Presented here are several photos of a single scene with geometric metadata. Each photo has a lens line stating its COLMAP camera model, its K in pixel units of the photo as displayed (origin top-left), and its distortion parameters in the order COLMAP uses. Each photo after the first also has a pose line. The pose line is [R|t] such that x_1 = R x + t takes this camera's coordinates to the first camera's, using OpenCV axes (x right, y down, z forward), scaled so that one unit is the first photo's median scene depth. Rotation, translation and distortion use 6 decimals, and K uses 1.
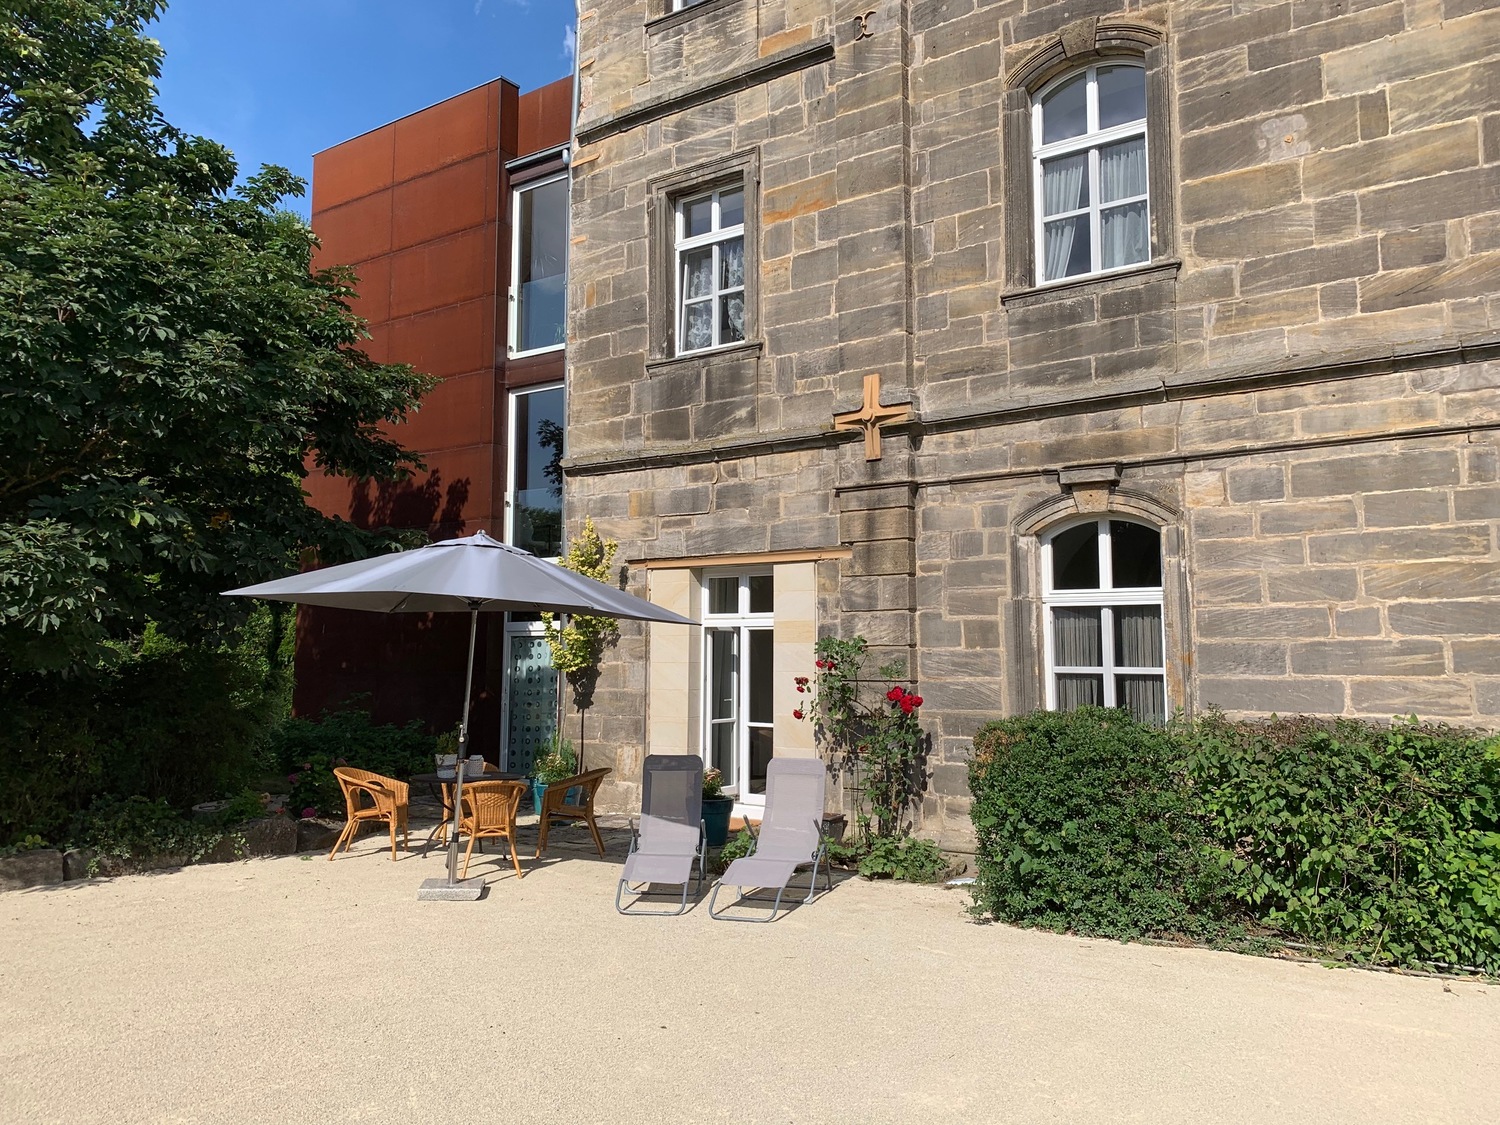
lens RADIAL K [[1157.7, 0, 749.4], [0, 1157.7, 554.4], [0, 0, 1]] dist [0.030568, -0.007722]
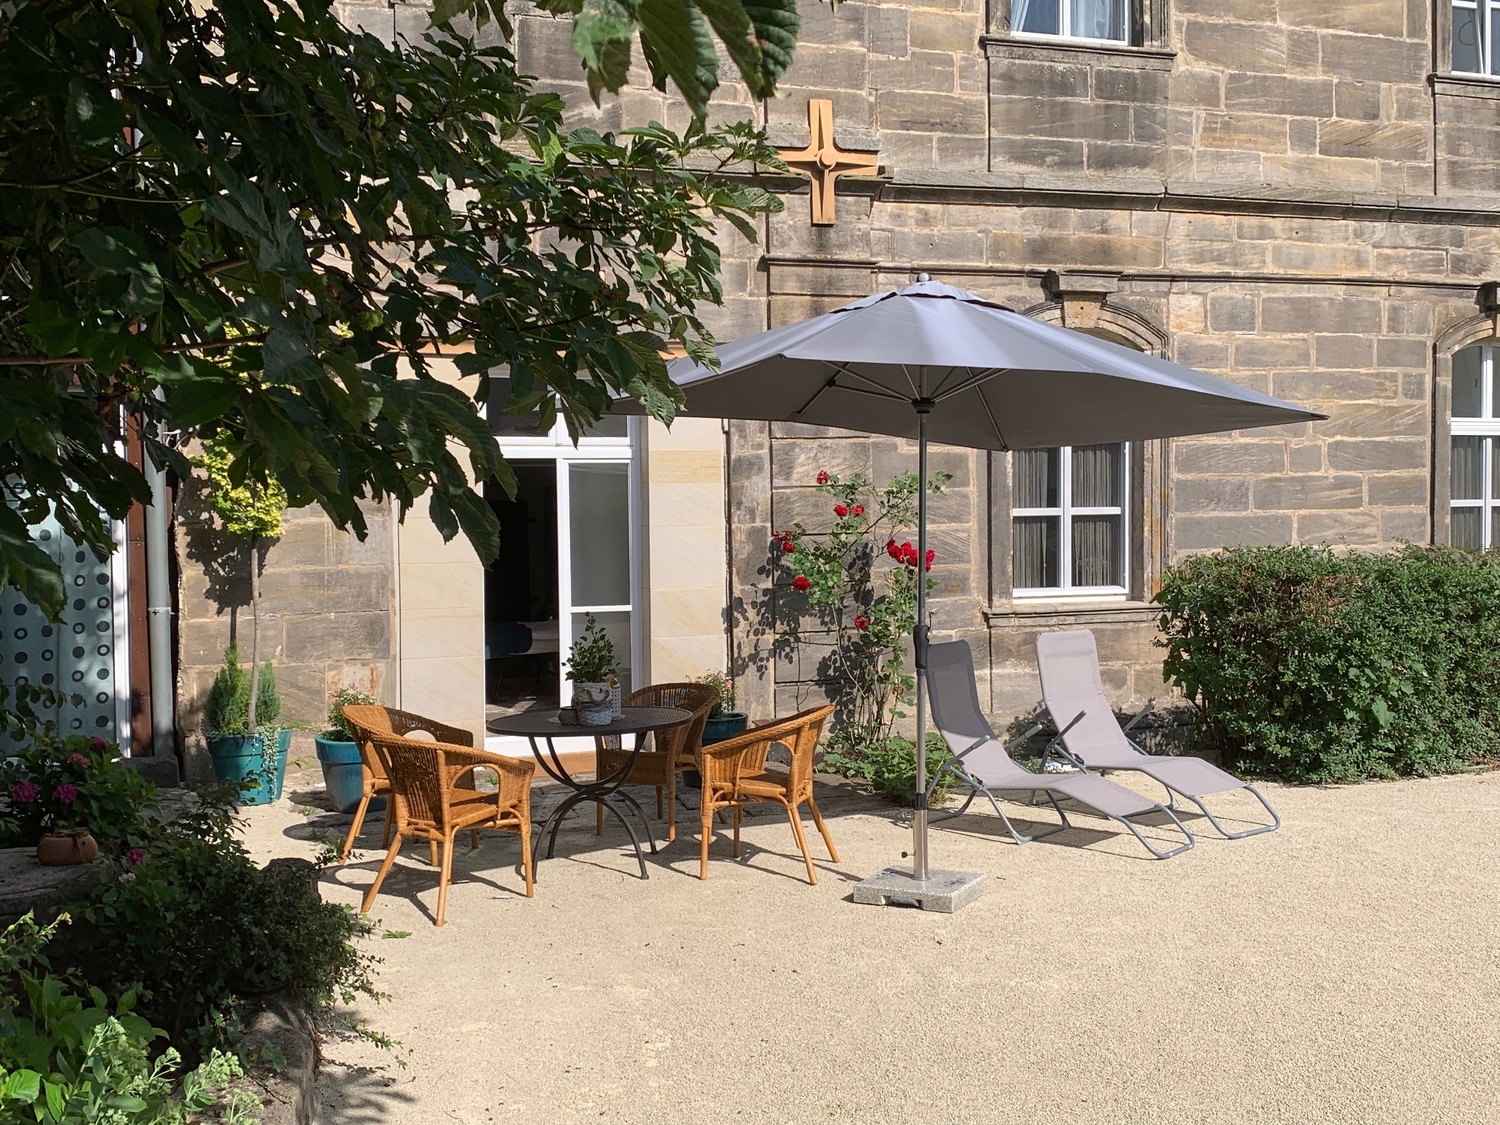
lens RADIAL K [[1470.5, 0, 749.6], [0, 1470.5, 565.9], [0, 0, 1]] dist [0.002850, 0.000000]
pose [[0.598840, -0.044825, 0.799613, -0.760820], [-0.053850, 0.993919, 0.096046, 0.049630], [-0.799056, -0.100575, 0.592785, 0.561214]]
